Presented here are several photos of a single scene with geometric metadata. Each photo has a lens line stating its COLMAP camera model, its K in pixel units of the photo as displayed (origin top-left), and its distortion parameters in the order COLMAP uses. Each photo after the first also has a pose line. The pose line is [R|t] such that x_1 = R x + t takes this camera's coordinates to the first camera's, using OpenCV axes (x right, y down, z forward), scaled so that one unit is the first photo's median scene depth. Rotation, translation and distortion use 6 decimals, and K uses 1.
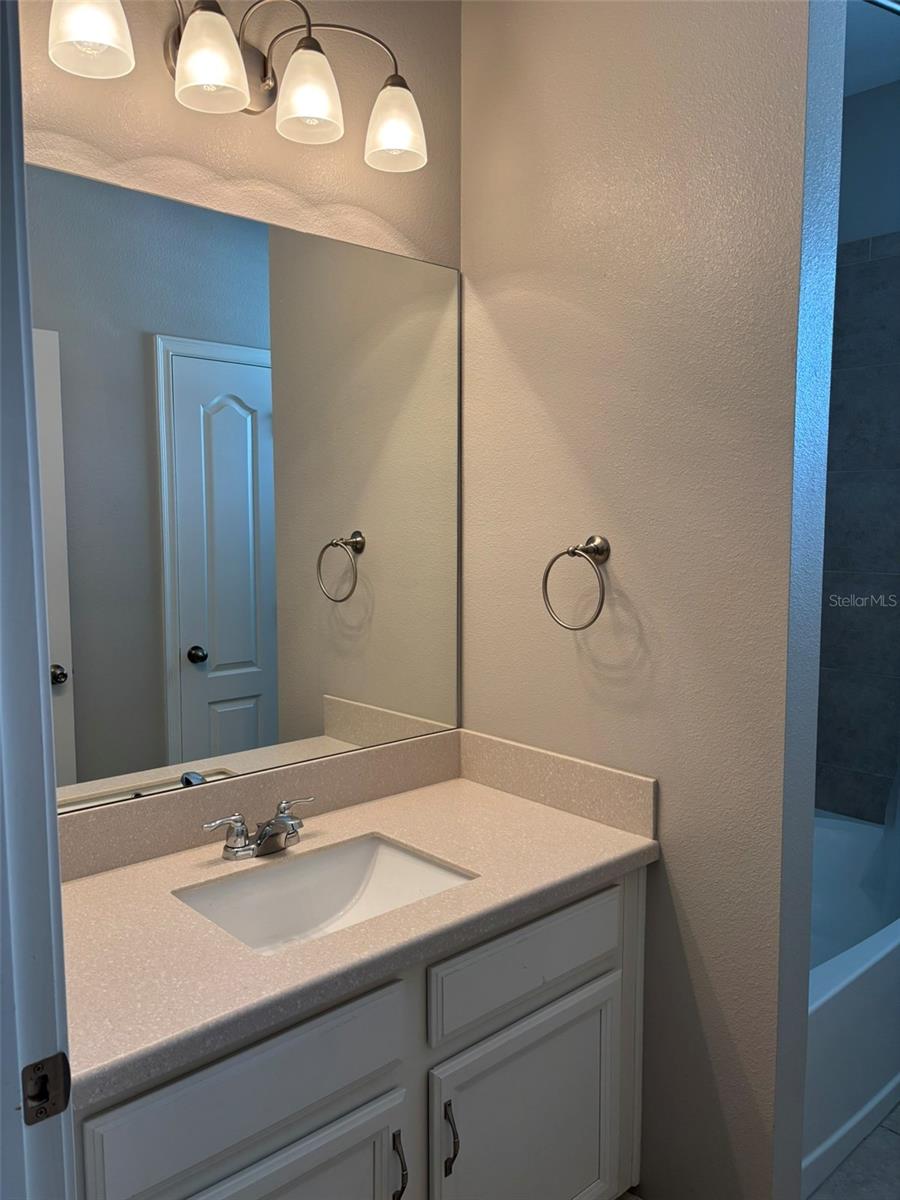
lens RADIAL K [[896.0, 0, 444.2], [0, 896.0, 601.9], [0, 0, 1]] dist [0.046086, -0.044477]
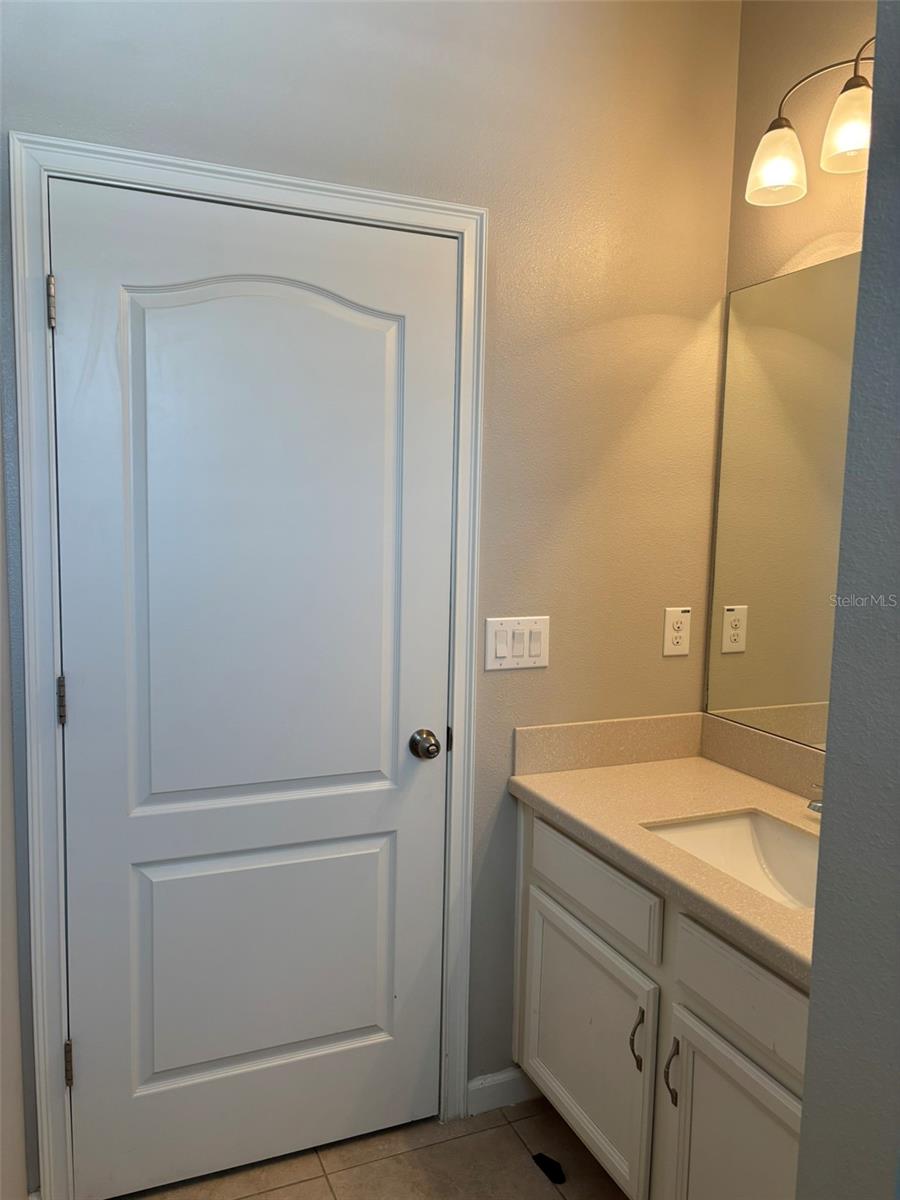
lens RADIAL K [[896.0, 0, 437.8], [0, 896.0, 606.7], [0, 0, 1]] dist [0.046086, -0.044477]
pose [[-0.315302, 0.093619, -0.944362, 1.098142], [-0.122320, 0.982812, 0.138271, -0.098170], [0.941075, 0.159112, -0.298431, 0.954680]]
